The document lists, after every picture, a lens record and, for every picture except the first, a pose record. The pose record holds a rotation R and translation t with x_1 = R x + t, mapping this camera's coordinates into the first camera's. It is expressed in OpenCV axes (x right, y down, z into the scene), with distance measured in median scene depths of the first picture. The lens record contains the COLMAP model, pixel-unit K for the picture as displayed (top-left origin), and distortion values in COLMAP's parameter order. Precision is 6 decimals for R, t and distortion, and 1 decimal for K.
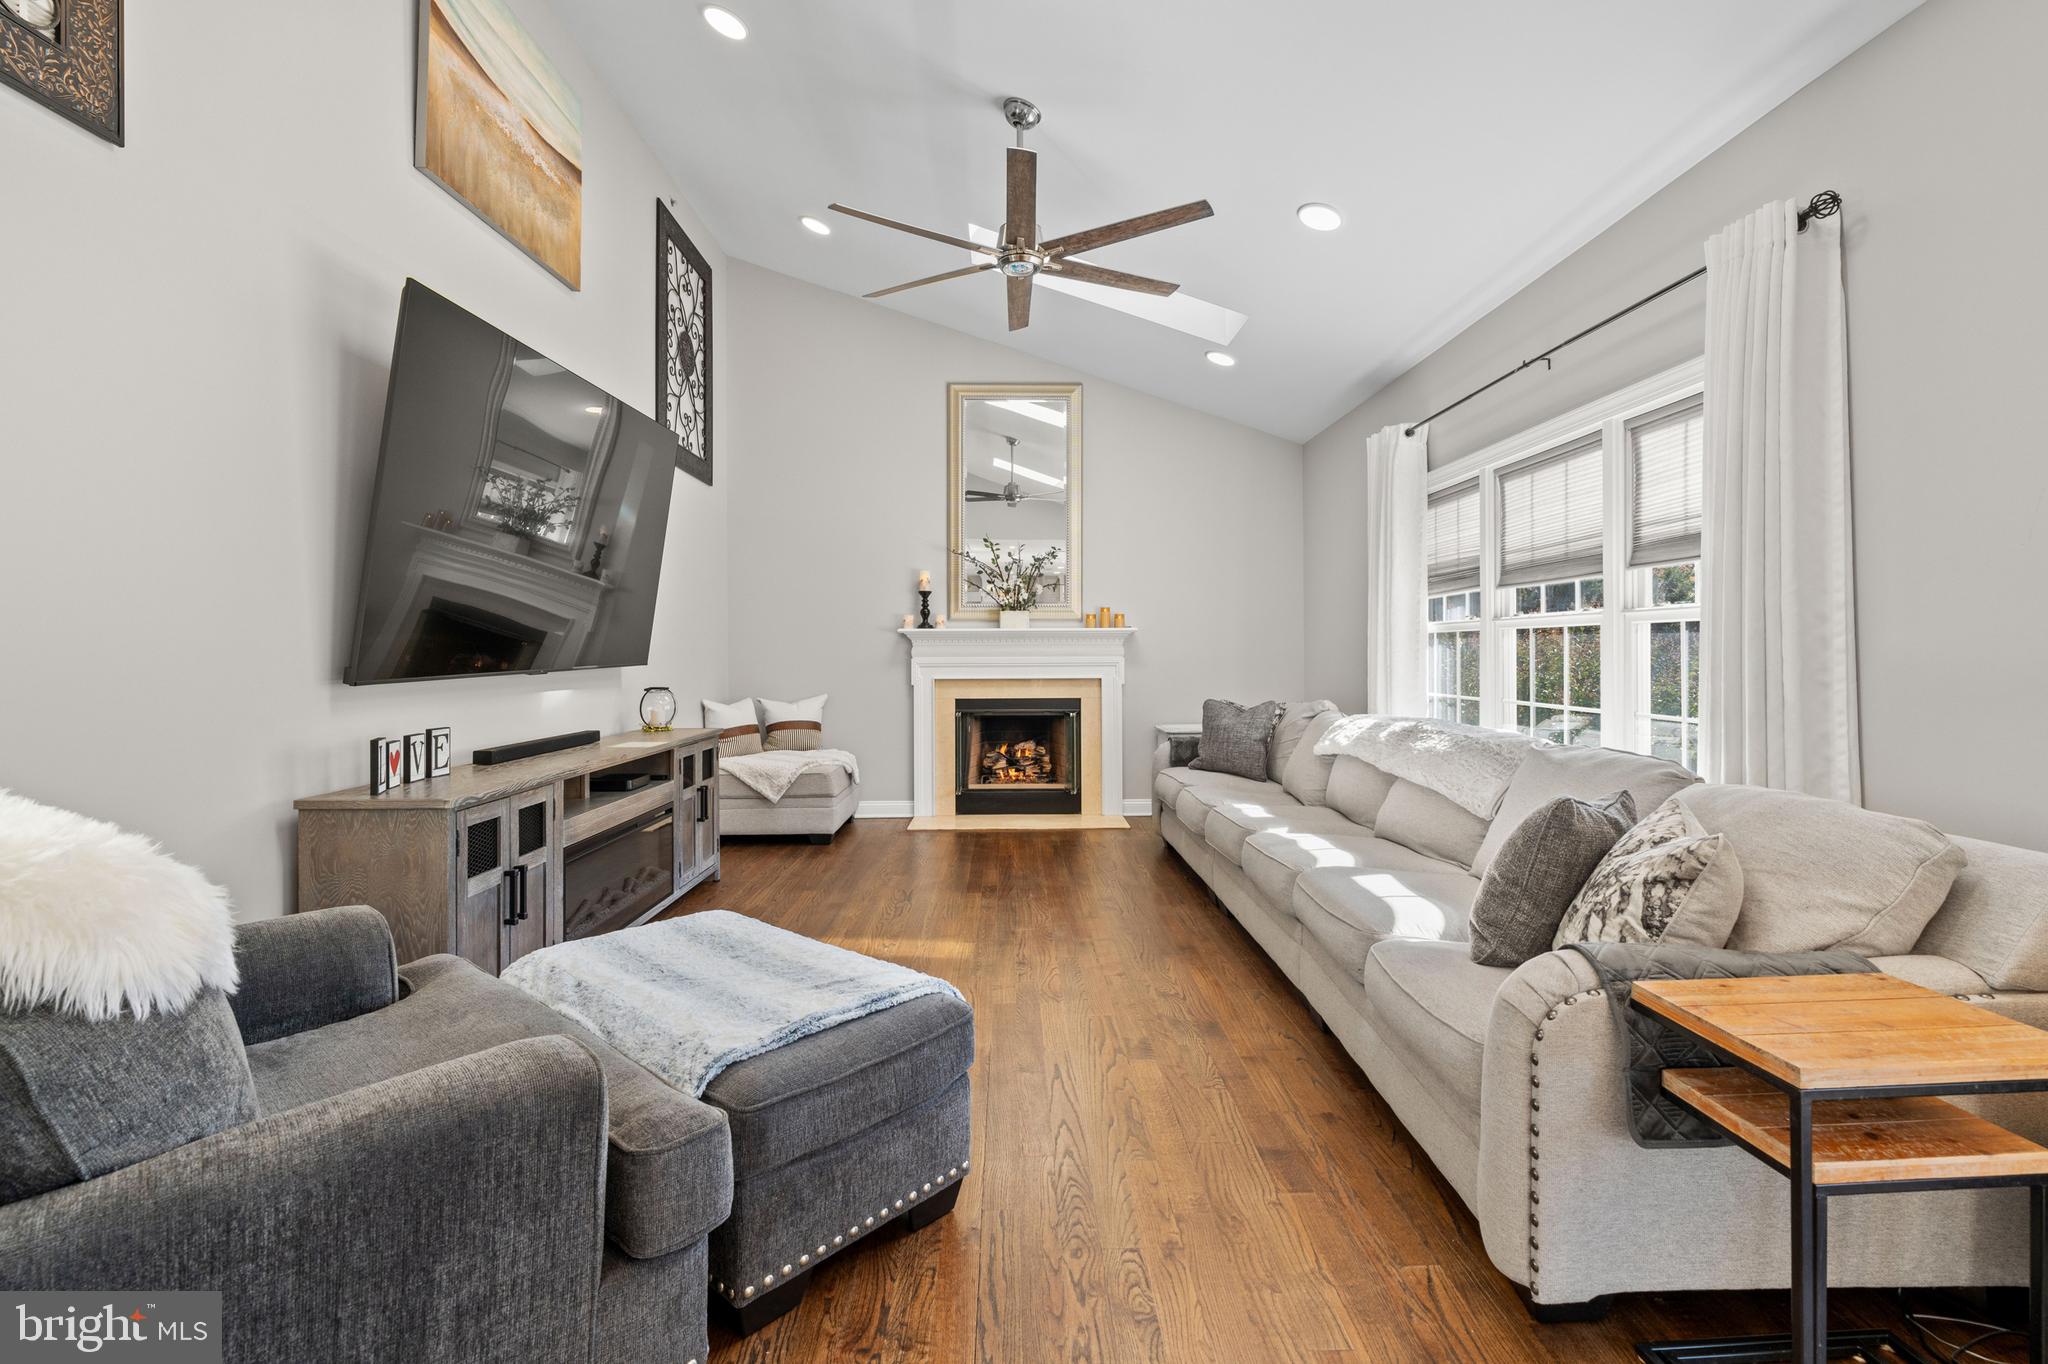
lens RADIAL K [[928.8, 0, 1024.0], [0, 928.8, 682.0], [0, 0, 1]] dist [-0.001125, -0.000059]
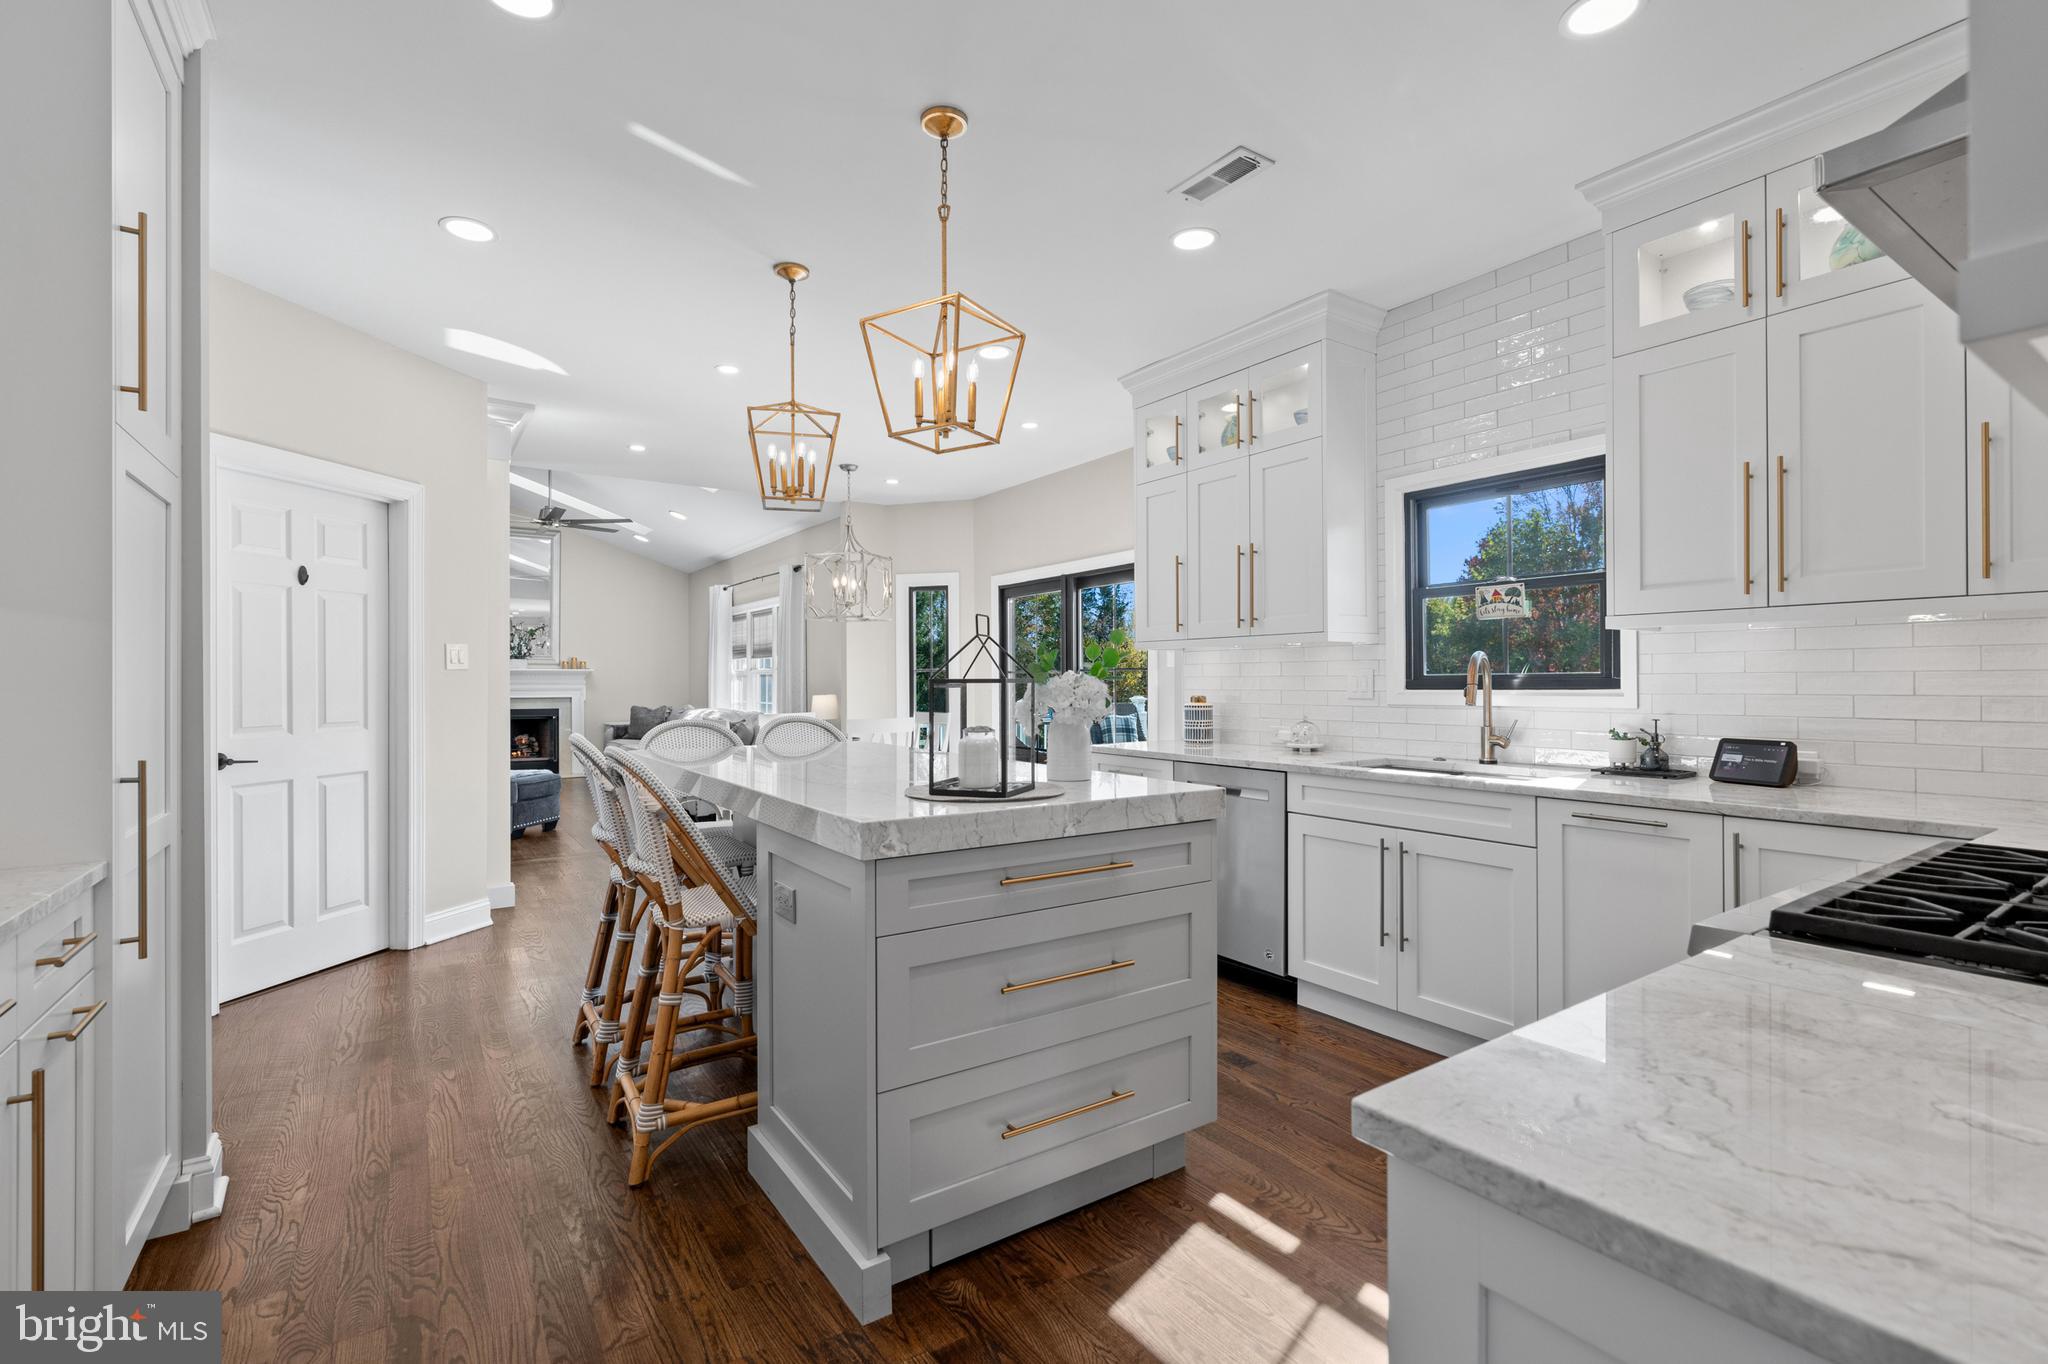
lens RADIAL K [[928.8, 0, 1024.0], [0, 928.8, 682.0], [0, 0, 1]] dist [-0.001125, -0.000059]
pose [[0.835733, 0.006241, 0.549100, -0.203252], [0.014286, 0.999350, -0.033101, 0.045726], [-0.548950, 0.035508, 0.835101, -1.165254]]
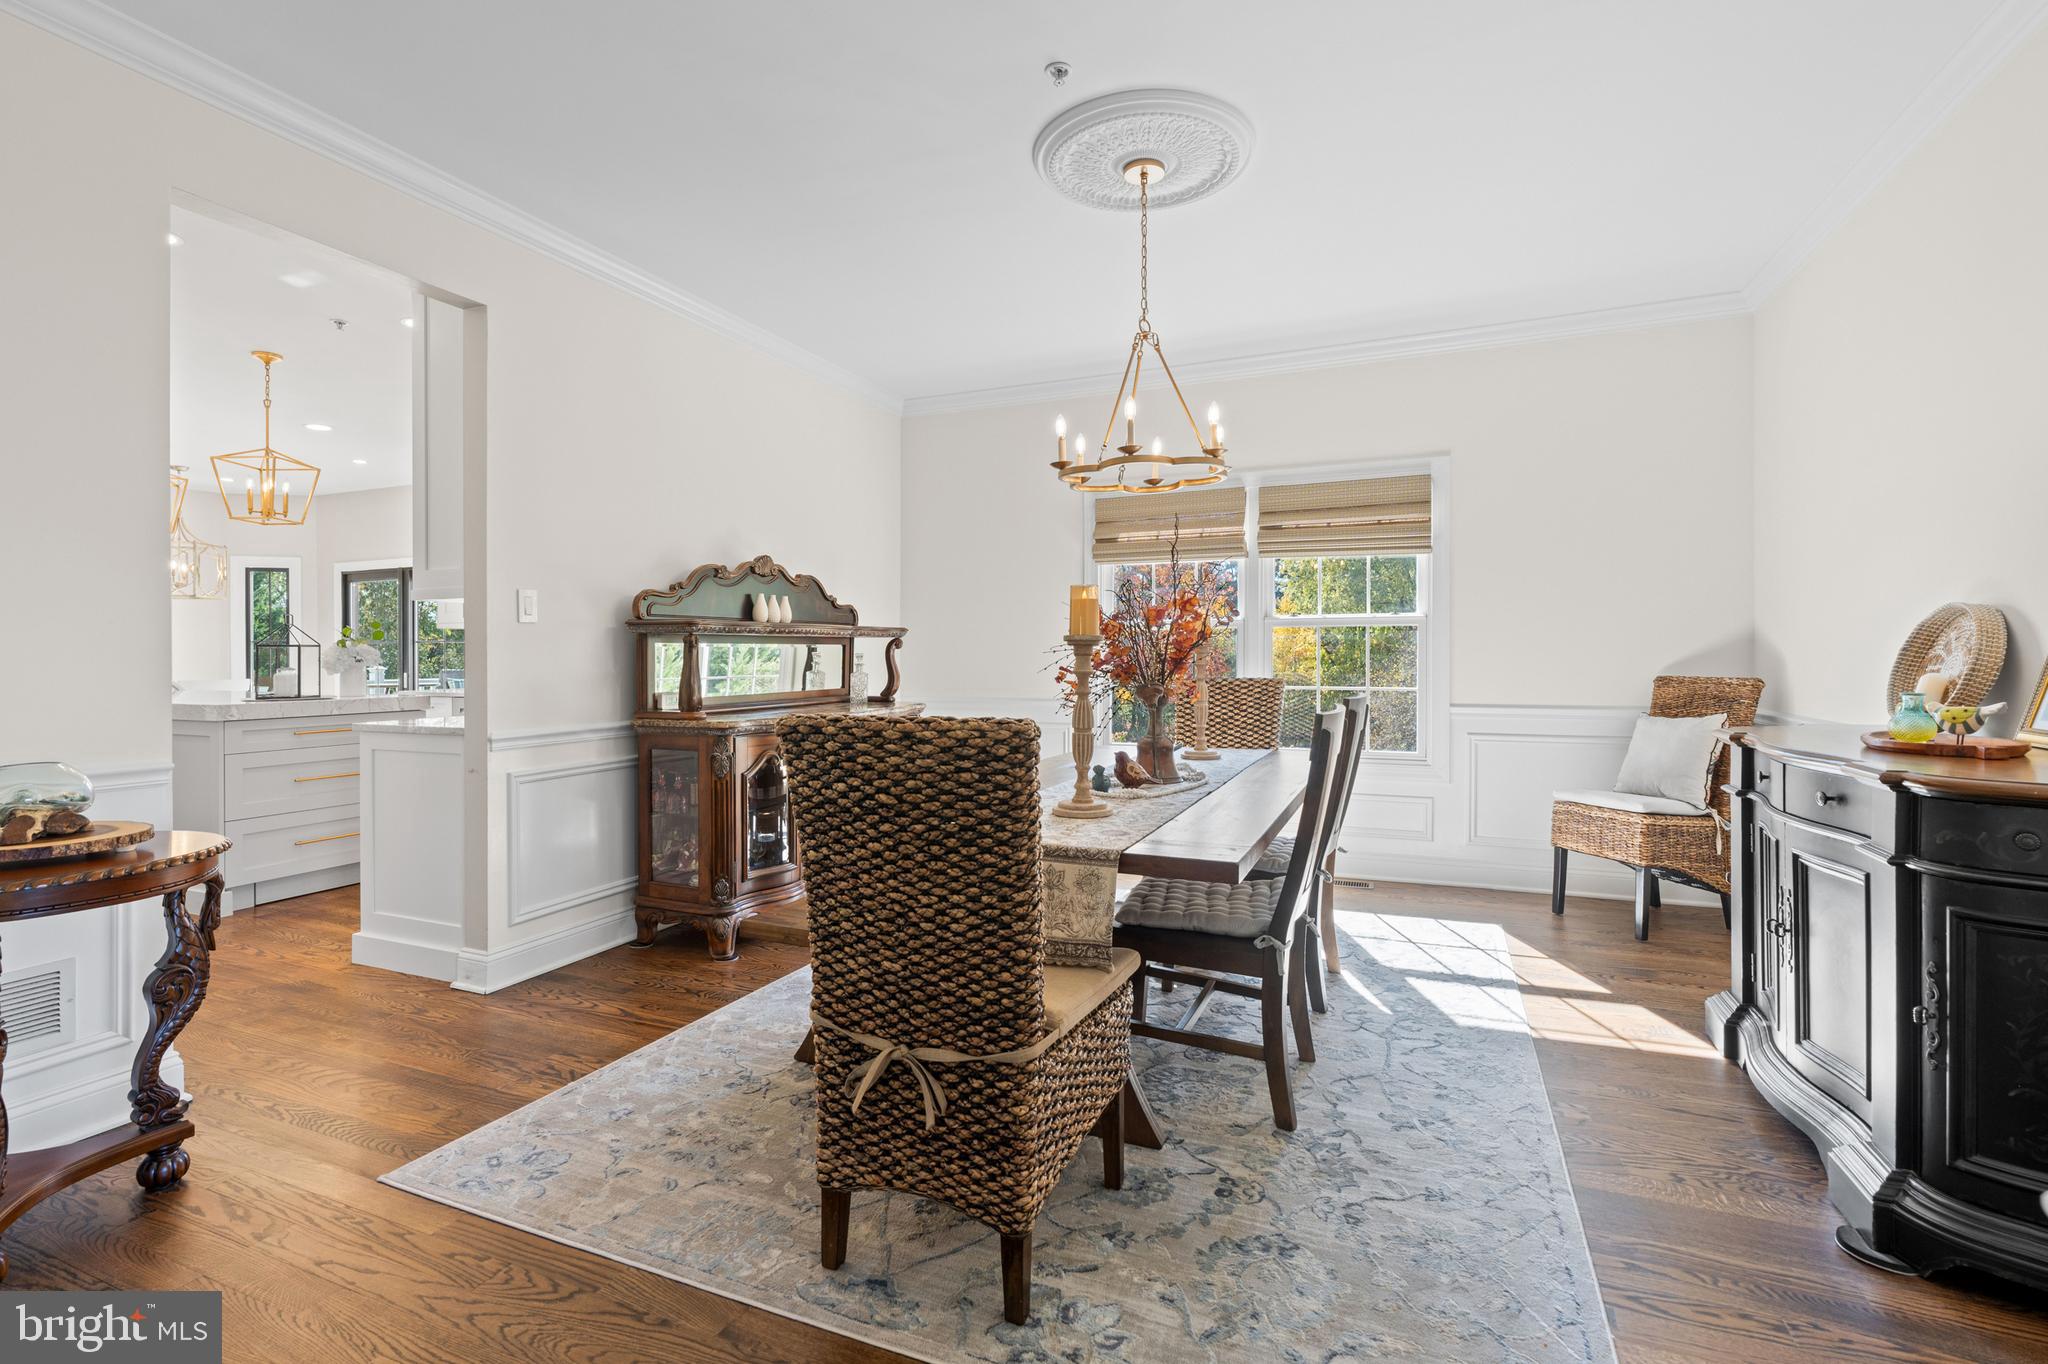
lens RADIAL K [[943.7, 0, 1026.1], [0, 943.7, 654.0], [0, 0, 1]] dist [-0.000646, -0.000044]
pose [[0.410073, 0.009551, 0.912003, -1.052111], [0.028922, 0.999306, -0.023470, 0.136460], [-0.911594, 0.036002, 0.409512, -2.904690]]
